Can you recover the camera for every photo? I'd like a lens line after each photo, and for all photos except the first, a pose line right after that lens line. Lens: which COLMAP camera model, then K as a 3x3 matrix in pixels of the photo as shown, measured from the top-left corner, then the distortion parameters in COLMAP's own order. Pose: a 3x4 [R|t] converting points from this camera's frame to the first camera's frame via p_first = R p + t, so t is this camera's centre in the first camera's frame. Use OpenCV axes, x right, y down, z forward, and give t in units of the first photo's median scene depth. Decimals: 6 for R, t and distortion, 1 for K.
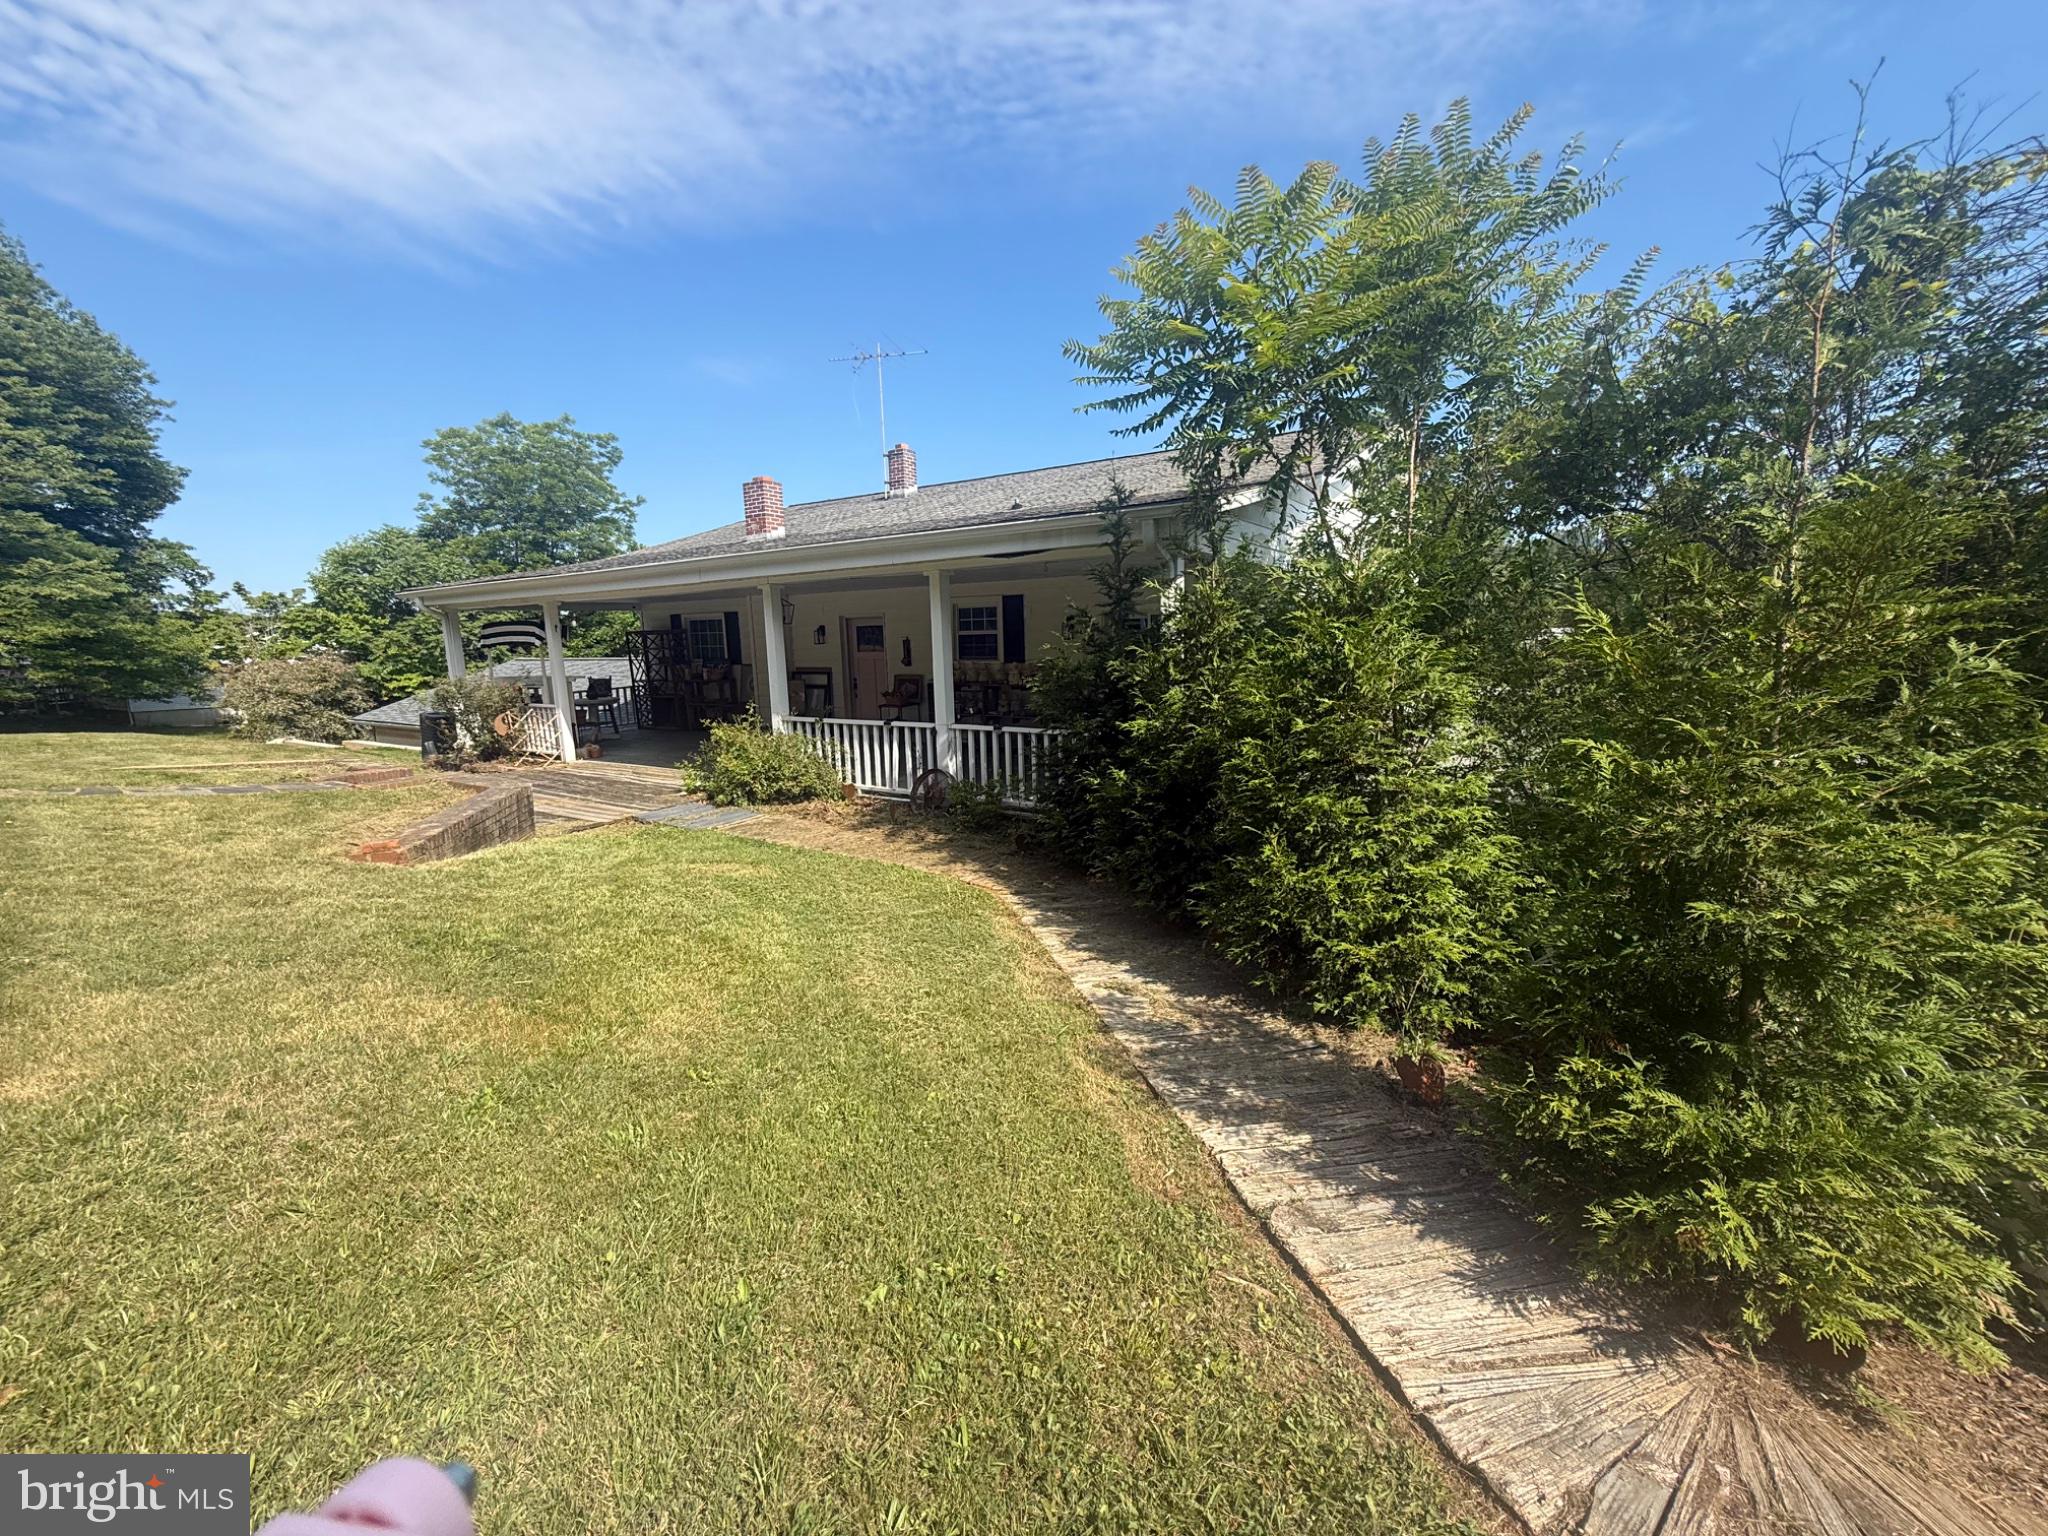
lens RADIAL K [[816.9, 0, 1034.4], [0, 816.9, 763.3], [0, 0, 1]] dist [0.003955, -0.000821]
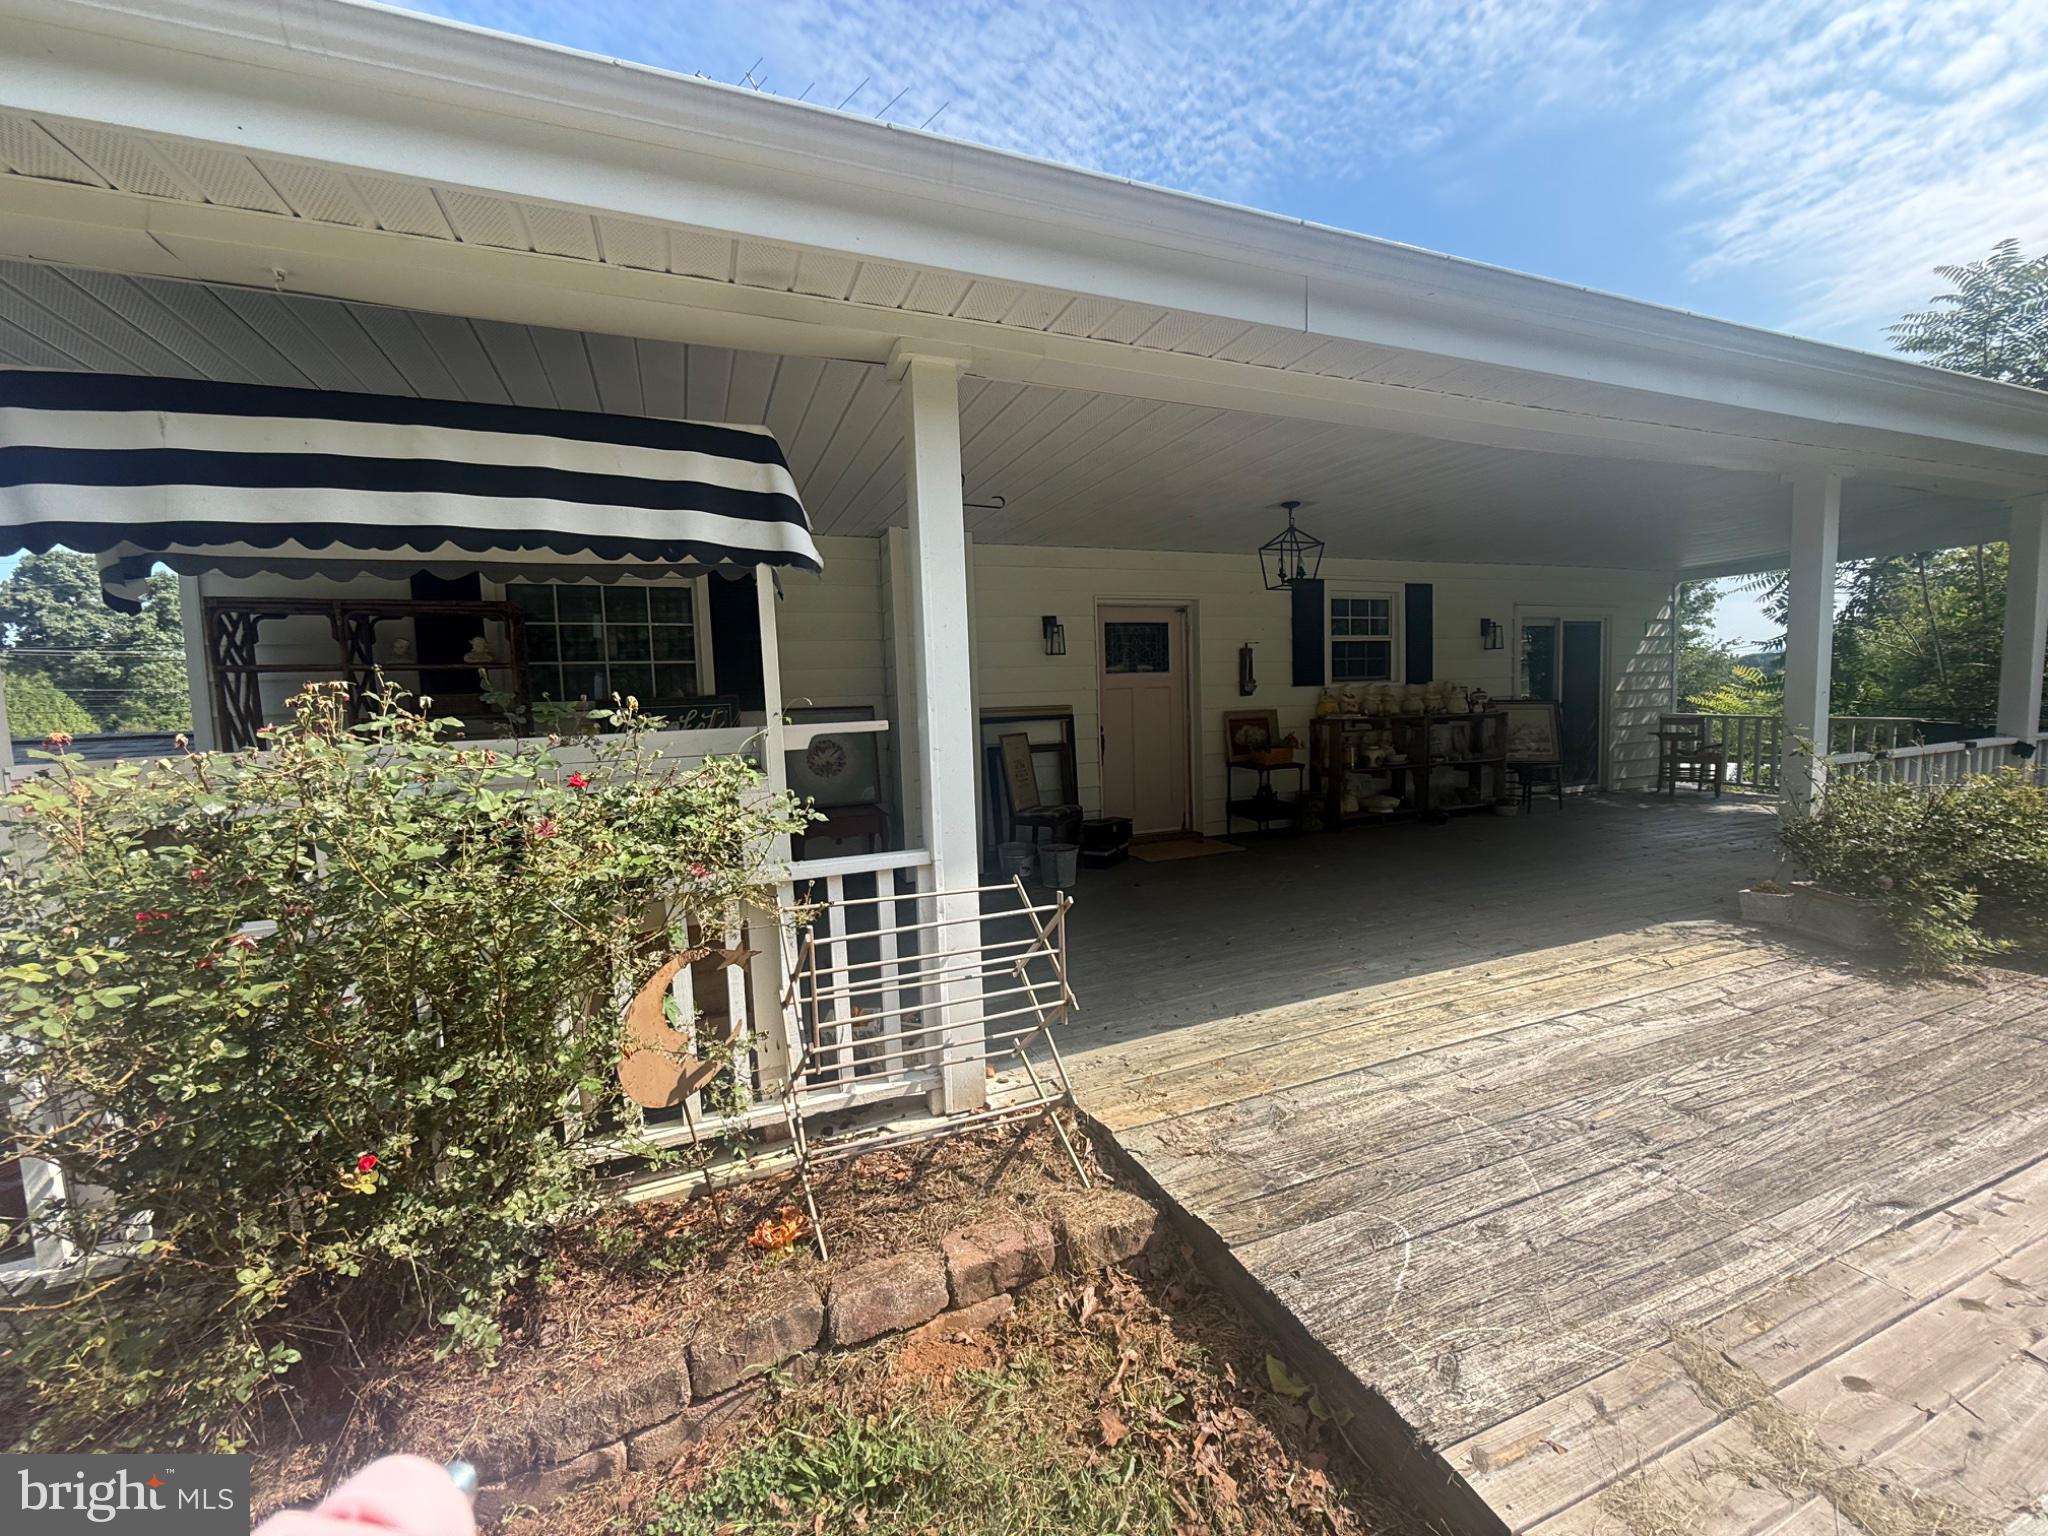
lens RADIAL K [[816.9, 0, 1023.6], [0, 816.9, 764.4], [0, 0, 1]] dist [0.003955, -0.000821]
pose [[0.577512, -0.061410, 0.814069, -0.598313], [0.148454, 0.988441, -0.030752, -0.066763], [-0.802771, 0.138612, 0.579953, 0.689785]]
